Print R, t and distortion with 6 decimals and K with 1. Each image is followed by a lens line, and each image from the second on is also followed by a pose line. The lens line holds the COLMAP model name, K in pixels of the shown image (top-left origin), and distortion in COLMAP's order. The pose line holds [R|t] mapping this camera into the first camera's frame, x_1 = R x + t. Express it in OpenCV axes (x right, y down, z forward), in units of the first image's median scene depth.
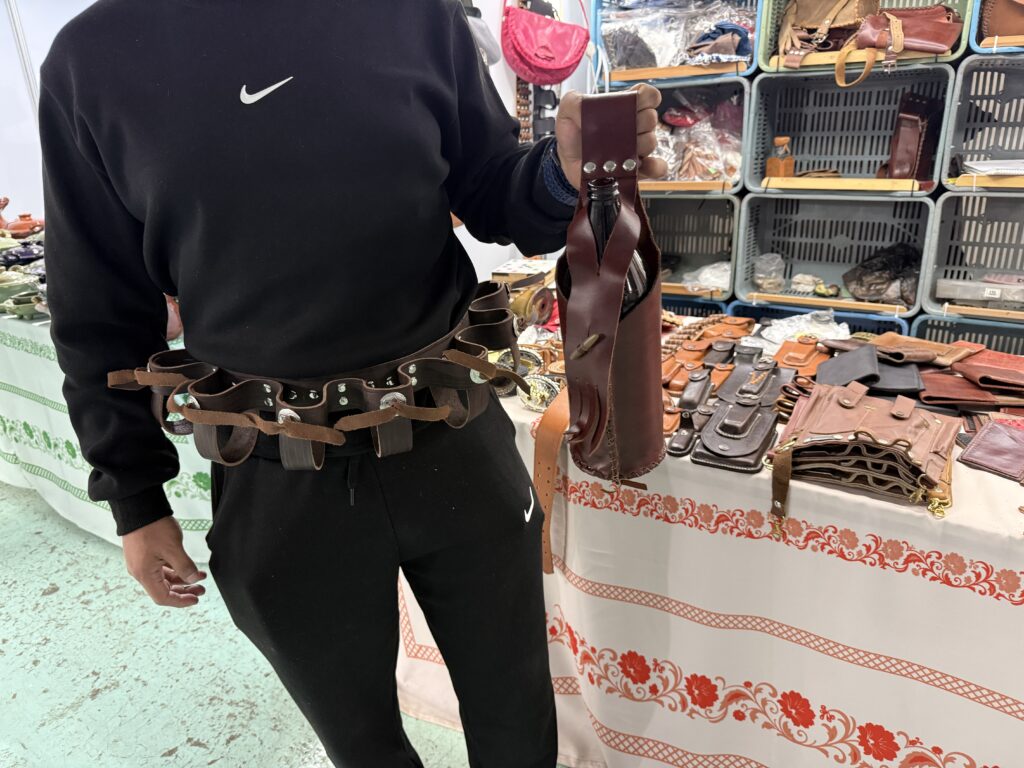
lens RADIAL K [[791.4, 0, 512.0], [0, 791.4, 384.0], [0, 0, 1]] dist [-0.002044, -0.000436]
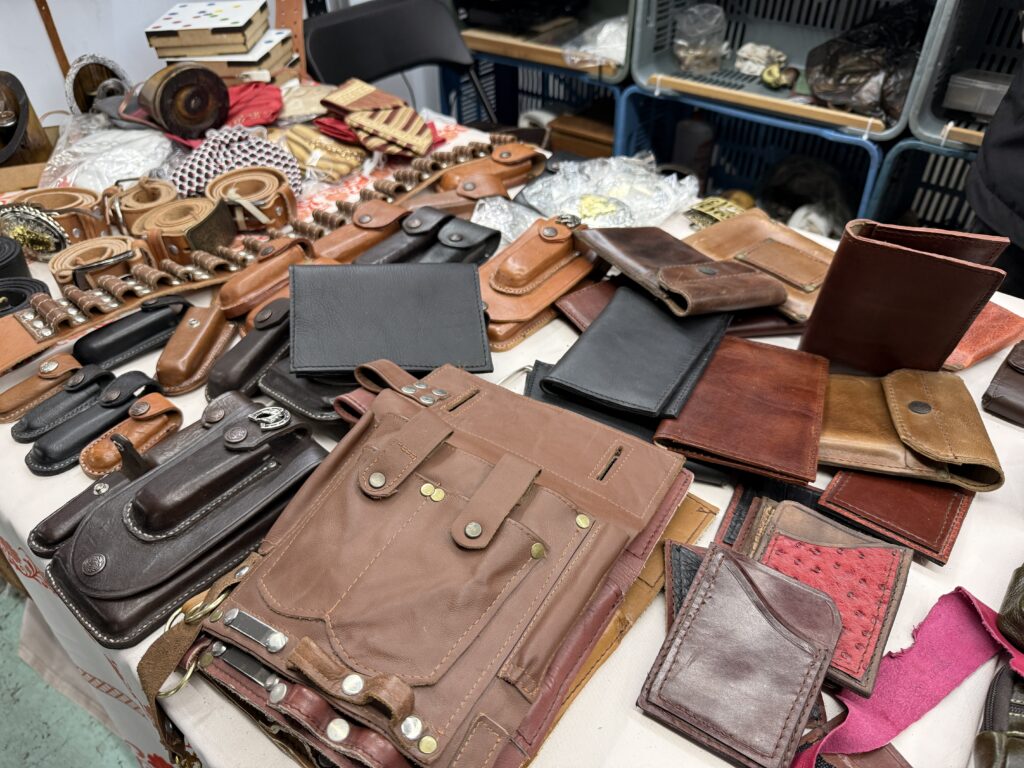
lens RADIAL K [[791.4, 0, 512.0], [0, 791.4, 384.0], [0, 0, 1]] dist [-0.002044, -0.000436]
pose [[0.993033, 0.086984, -0.079500, 0.262149], [-0.055749, 0.941143, 0.333379, -0.087237], [0.103820, -0.326624, 0.939435, 0.319890]]
